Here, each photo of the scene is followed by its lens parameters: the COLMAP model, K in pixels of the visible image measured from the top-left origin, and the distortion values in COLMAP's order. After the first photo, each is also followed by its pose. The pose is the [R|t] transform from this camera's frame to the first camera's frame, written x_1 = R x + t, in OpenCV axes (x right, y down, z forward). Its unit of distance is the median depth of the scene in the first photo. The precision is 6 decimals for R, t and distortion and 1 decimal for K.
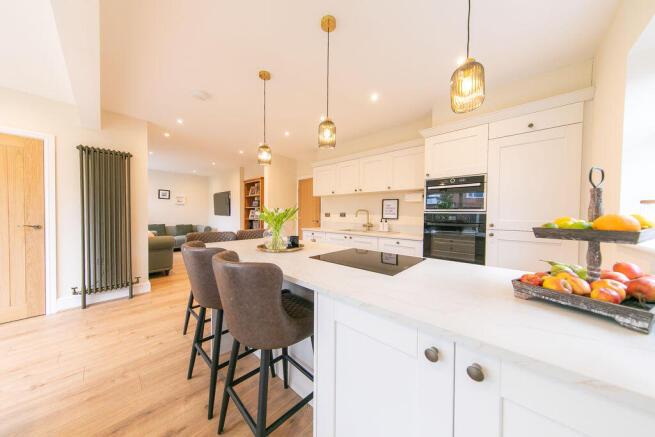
lens RADIAL K [[215.9, 0, 327.5], [0, 215.9, 218.5], [0, 0, 1]] dist [-0.000079, -0.000007]
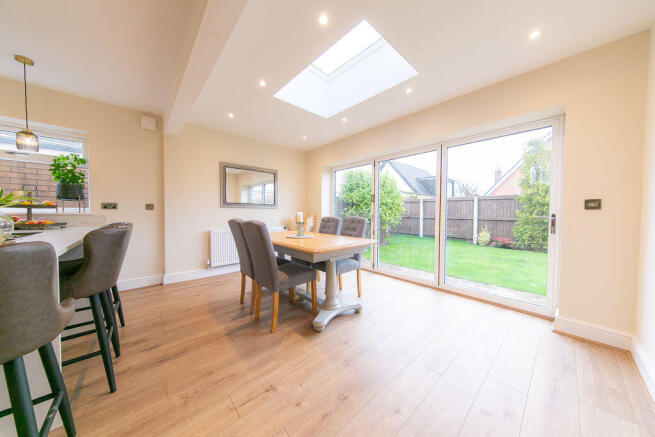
lens RADIAL K [[207.5, 0, 327.5], [0, 207.5, 218.5], [0, 0, 1]] dist [-0.000015, -0.000035]
pose [[-0.996991, -0.024542, 0.073532, -1.492493], [-0.020042, 0.997917, 0.061327, -0.018019], [-0.074884, 0.059669, -0.995405, 1.670129]]
